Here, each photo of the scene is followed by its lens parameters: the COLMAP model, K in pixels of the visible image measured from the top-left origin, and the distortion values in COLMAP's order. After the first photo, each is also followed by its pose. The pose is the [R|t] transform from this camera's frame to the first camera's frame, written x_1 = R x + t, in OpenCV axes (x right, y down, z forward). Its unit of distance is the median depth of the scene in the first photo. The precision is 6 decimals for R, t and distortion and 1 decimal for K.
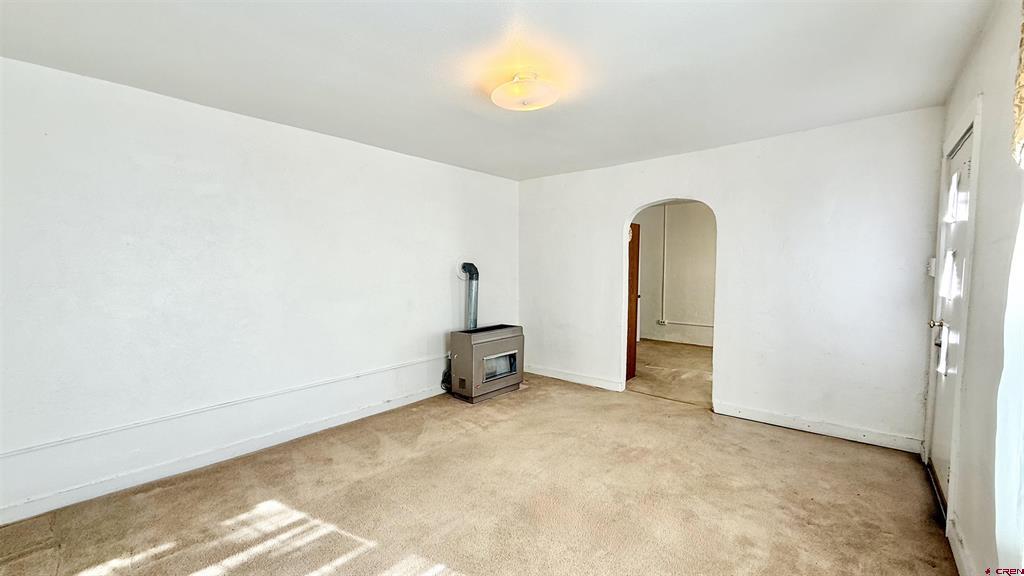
lens RADIAL K [[410.9, 0, 512.0], [0, 410.9, 288.0], [0, 0, 1]] dist [-0.000549, -0.000043]
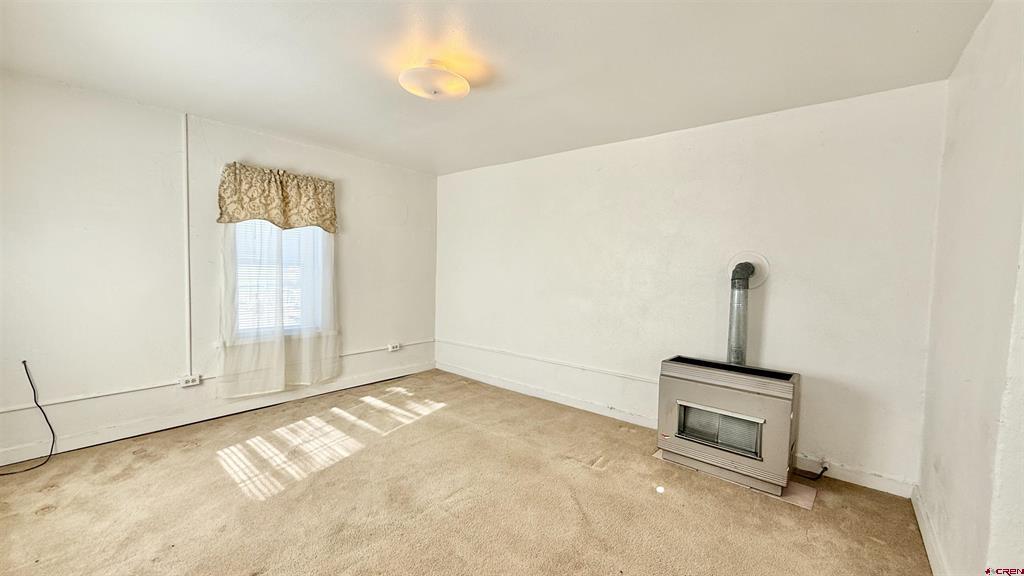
lens RADIAL K [[410.9, 0, 512.0], [0, 410.9, 288.0], [0, 0, 1]] dist [-0.000549, -0.000043]
pose [[0.013661, 0.047866, -0.998760, 0.755663], [-0.082104, 0.995534, 0.046589, -0.029002], [0.996530, 0.081366, 0.017530, 0.886983]]
